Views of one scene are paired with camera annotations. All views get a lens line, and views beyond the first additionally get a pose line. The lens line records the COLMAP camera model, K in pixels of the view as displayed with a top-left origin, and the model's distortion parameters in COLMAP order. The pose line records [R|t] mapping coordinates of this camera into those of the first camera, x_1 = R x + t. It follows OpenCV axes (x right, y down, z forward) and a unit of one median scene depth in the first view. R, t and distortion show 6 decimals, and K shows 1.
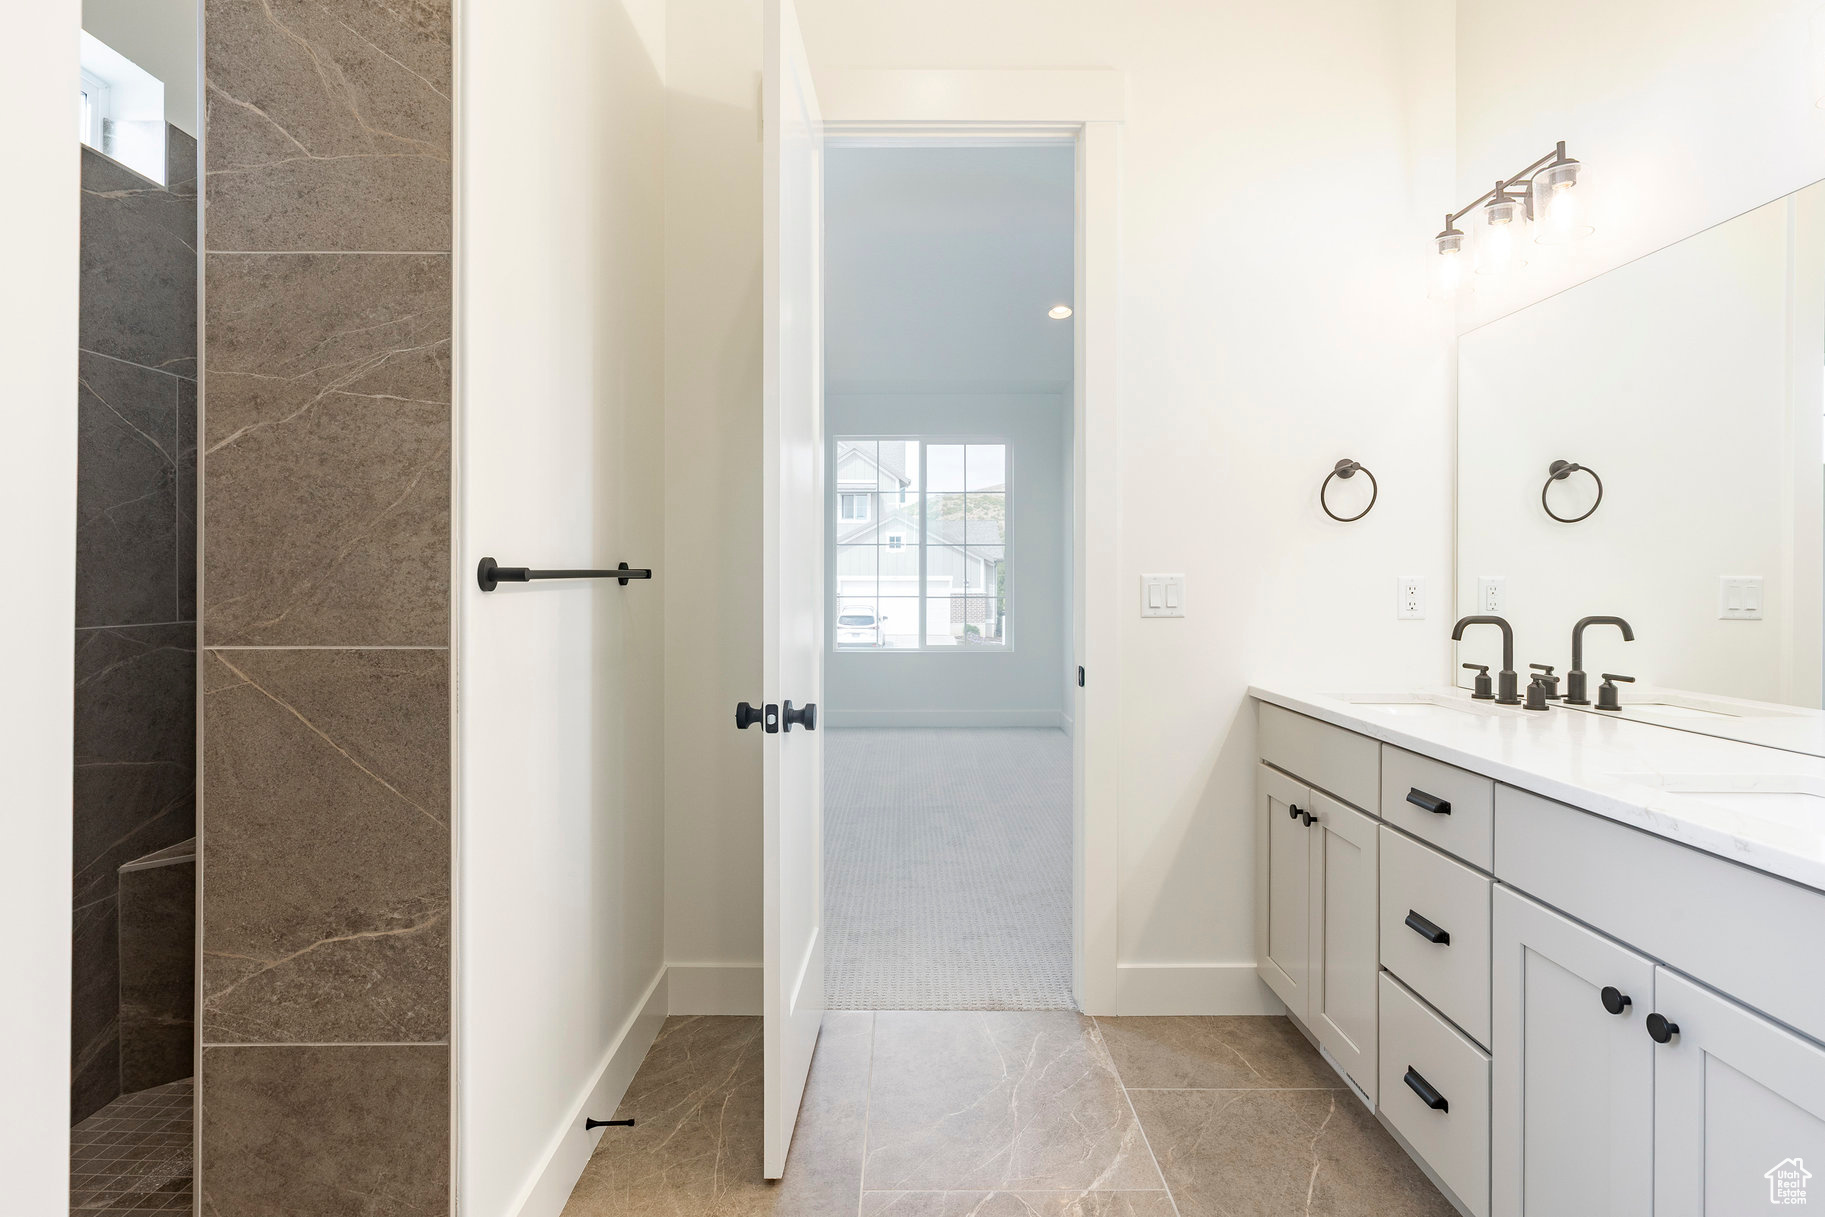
lens RADIAL K [[996.8, 0, 904.2], [0, 996.8, 583.6], [0, 0, 1]] dist [0.000048, -0.000486]
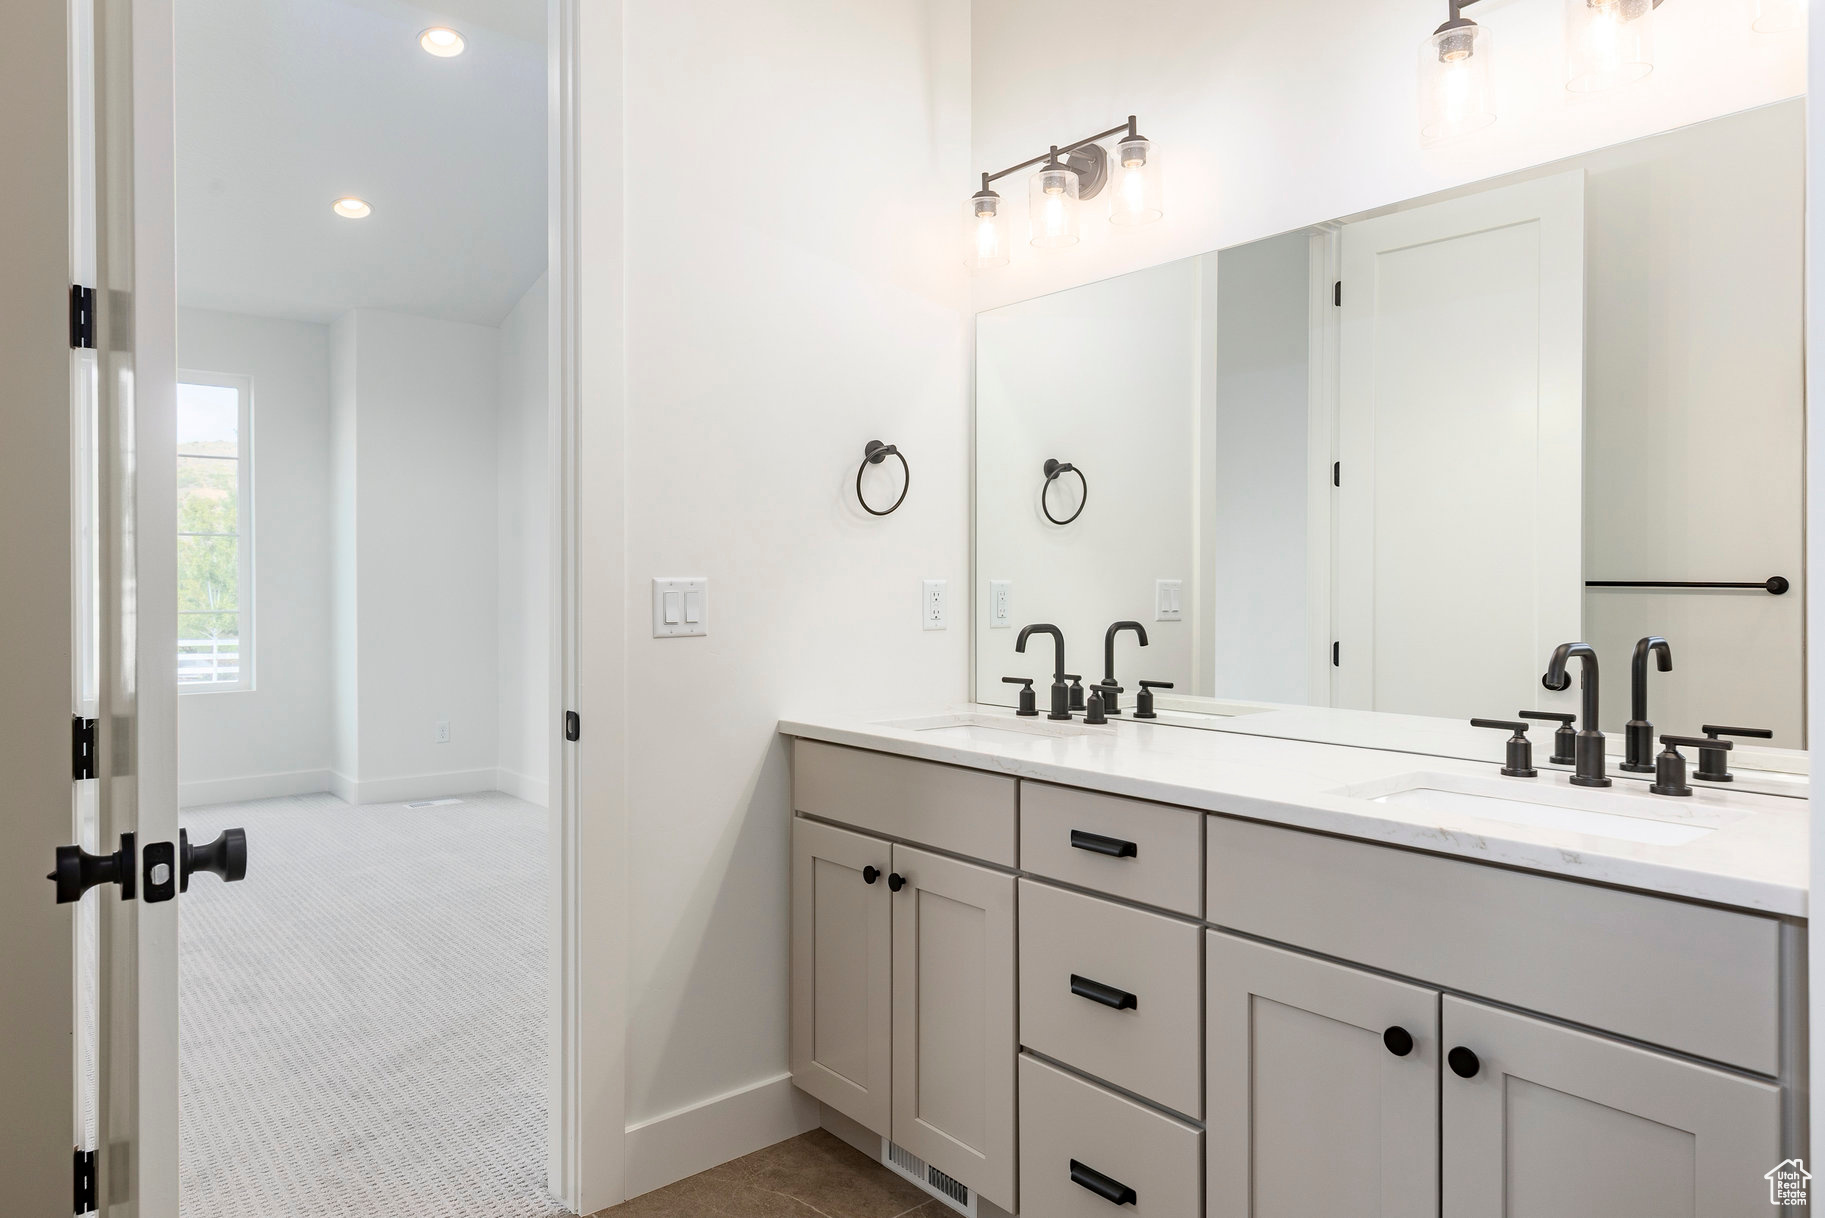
lens RADIAL K [[1164.3, 0, 947.4], [0, 1164.3, 593.6], [0, 0, 1]] dist [0.013823, -0.001191]
pose [[0.762001, -0.008013, 0.647527, -0.163862], [0.005896, 0.999968, 0.005436, -0.001582], [-0.647550, -0.000324, 0.762023, 0.243808]]
